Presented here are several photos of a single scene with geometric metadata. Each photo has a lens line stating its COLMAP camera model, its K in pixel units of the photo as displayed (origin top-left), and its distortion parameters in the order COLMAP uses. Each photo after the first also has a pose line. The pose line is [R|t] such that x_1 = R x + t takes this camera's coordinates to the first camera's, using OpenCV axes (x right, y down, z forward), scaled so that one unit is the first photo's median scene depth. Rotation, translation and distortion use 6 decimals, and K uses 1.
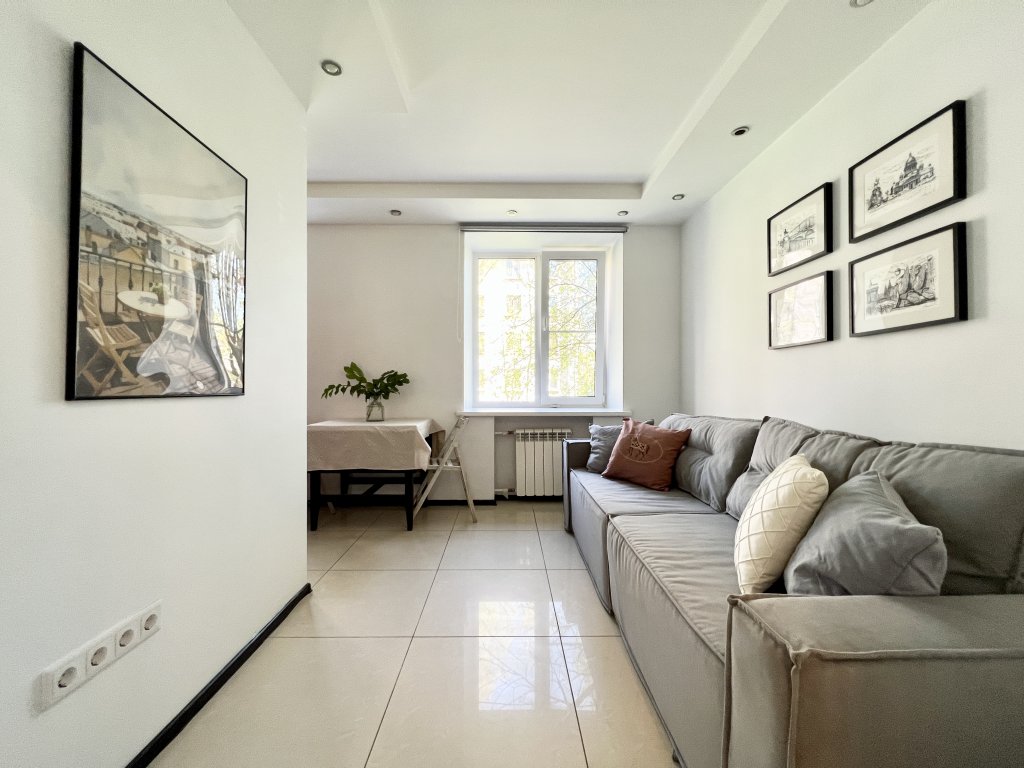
lens RADIAL K [[408.2, 0, 507.5], [0, 408.2, 383.5], [0, 0, 1]] dist [-0.003565, -0.000324]
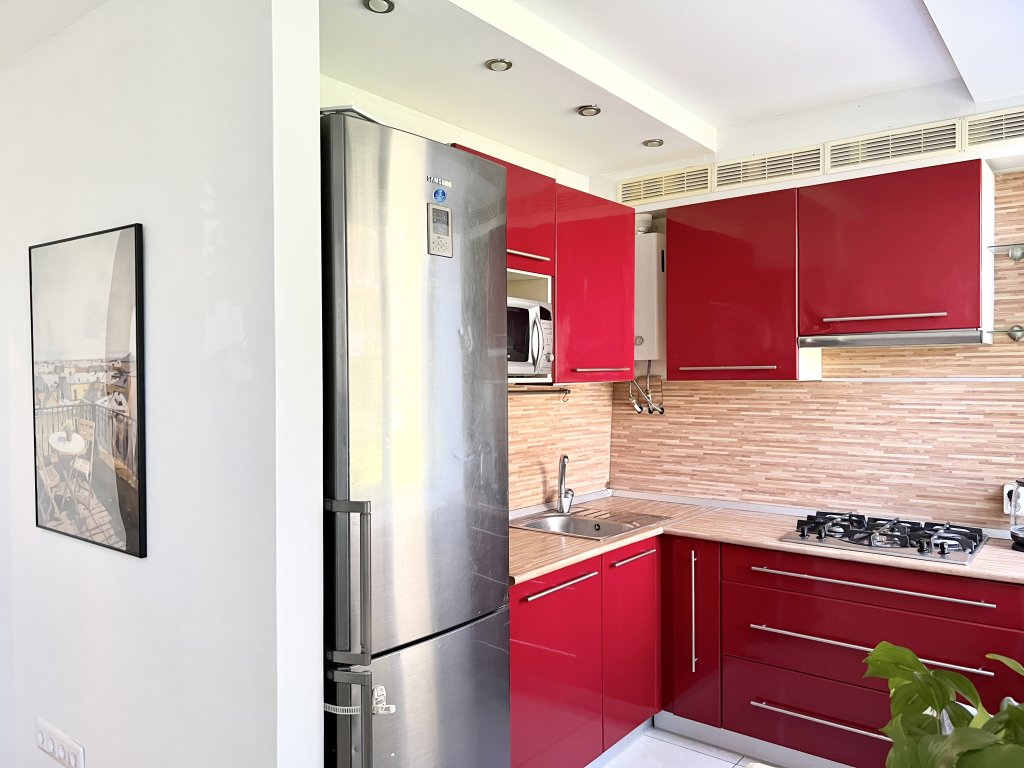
lens RADIAL K [[783.4, 0, 507.0], [0, 783.4, 389.7], [0, 0, 1]] dist [0.026688, -0.015205]
pose [[-0.623095, 0.014434, -0.782013, -0.038652], [0.000402, 0.999835, 0.018134, -0.360748], [0.782146, 0.010985, -0.622998, 3.065157]]
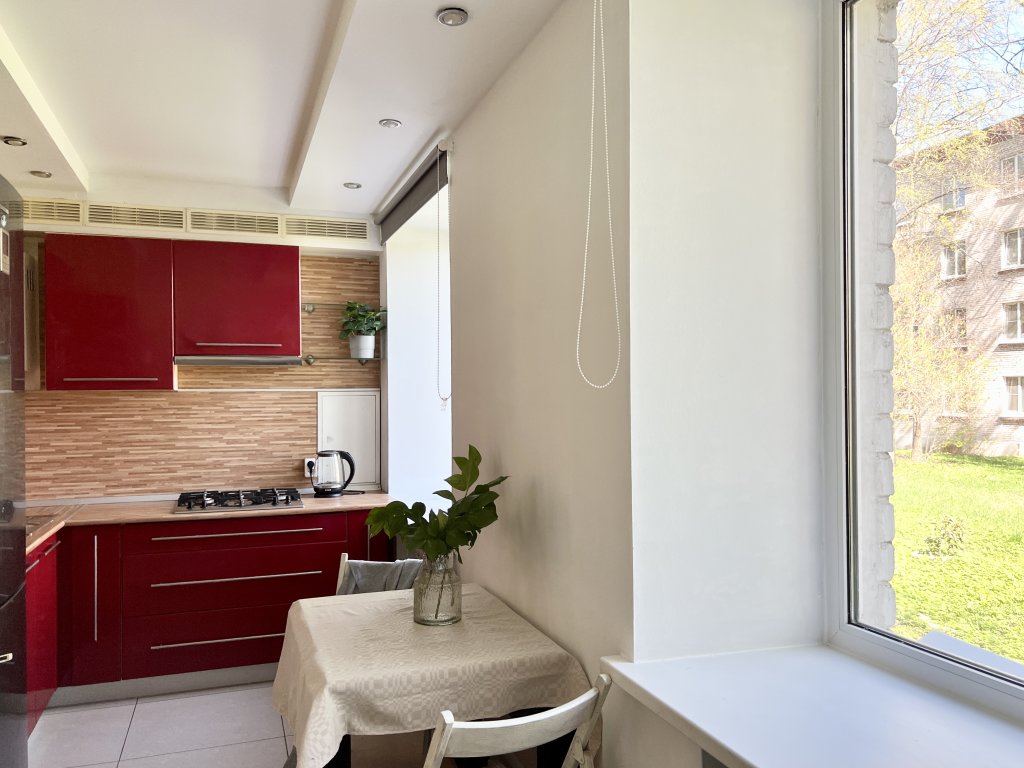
lens RADIAL K [[783.4, 0, 520.4], [0, 783.4, 390.6], [0, 0, 1]] dist [0.026688, -0.015205]
pose [[0.332689, -0.008937, -0.942994, 1.040861], [0.004688, 0.999958, -0.007823, -0.303508], [0.943025, -0.001818, 0.332717, 2.415270]]
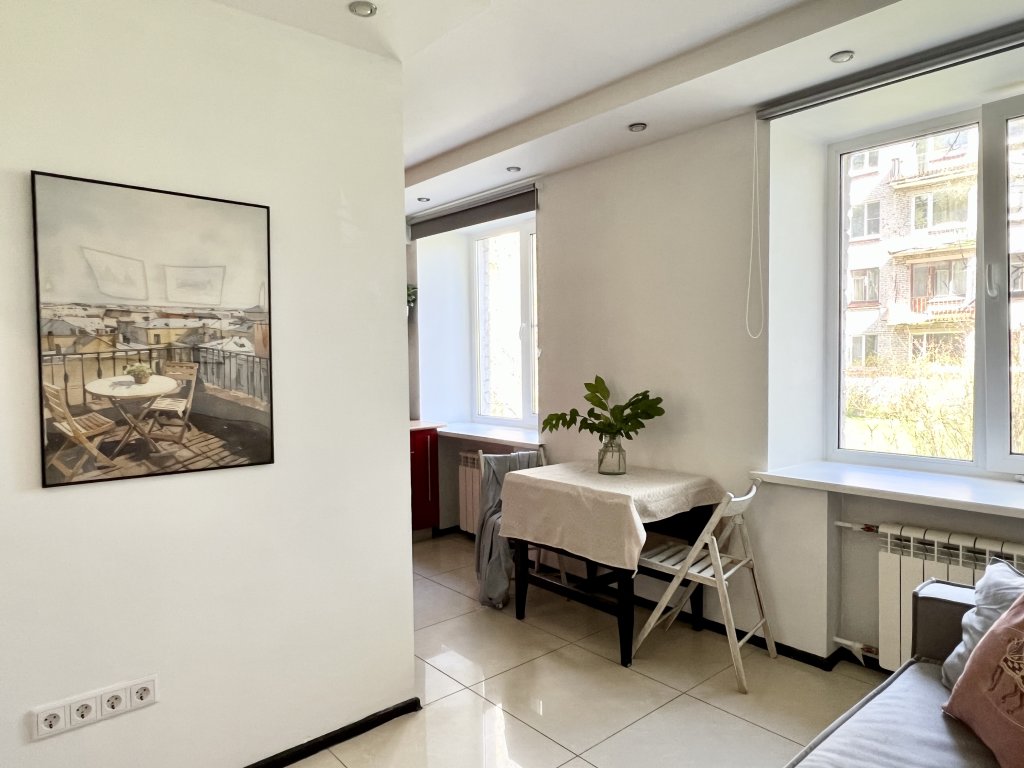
lens RADIAL K [[654.9, 0, 504.1], [0, 654.9, 388.2], [0, 0, 1]] dist [-0.001724, 0.000189]
pose [[0.648582, 0.027264, -0.760656, 0.971198], [0.012296, 0.998853, 0.046286, -0.255485], [0.761046, -0.039373, 0.647503, 0.661732]]
